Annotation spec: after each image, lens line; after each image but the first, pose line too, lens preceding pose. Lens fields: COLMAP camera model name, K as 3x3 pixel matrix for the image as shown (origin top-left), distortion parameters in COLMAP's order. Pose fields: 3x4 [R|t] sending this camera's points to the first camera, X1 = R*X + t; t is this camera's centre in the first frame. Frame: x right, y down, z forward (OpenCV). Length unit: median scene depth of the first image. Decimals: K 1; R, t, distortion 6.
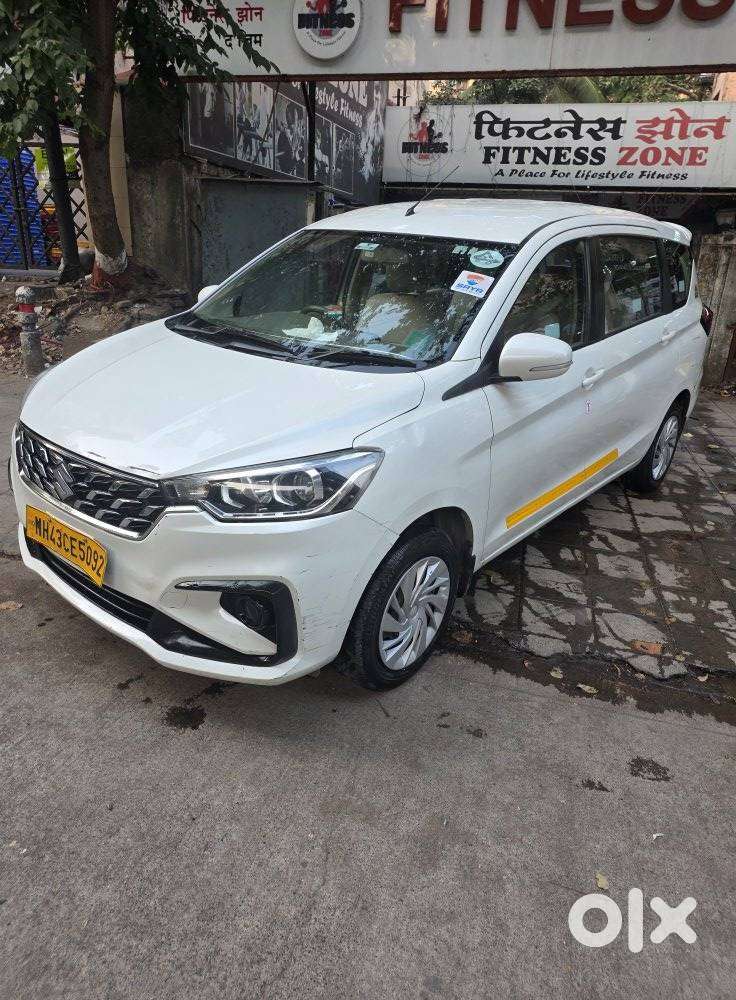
lens RADIAL K [[665.1, 0, 352.9], [0, 665.1, 502.2], [0, 0, 1]] dist [0.024483, 0.004882]
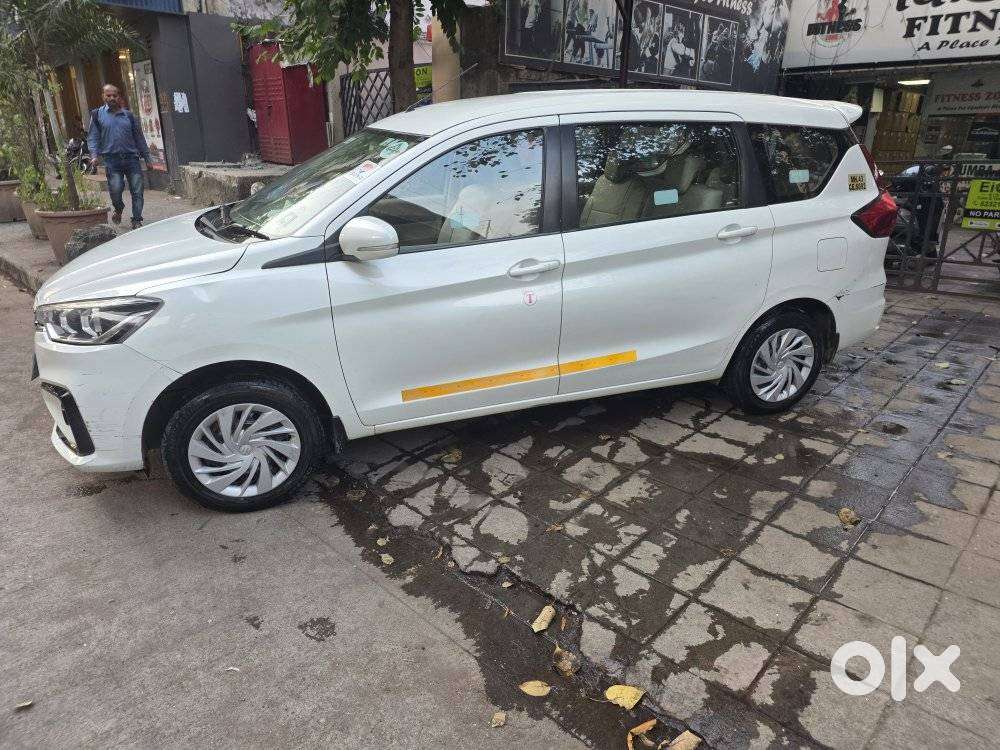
lens RADIAL K [[664.4, 0, 498.2], [0, 664.4, 368.1], [0, 0, 1]] dist [0.034677, -0.003433]
pose [[0.876424, 0.131321, -0.463289, 0.526956], [-0.150818, 0.988548, -0.005101, -0.018516], [0.457314, 0.074343, 0.886193, 0.080813]]
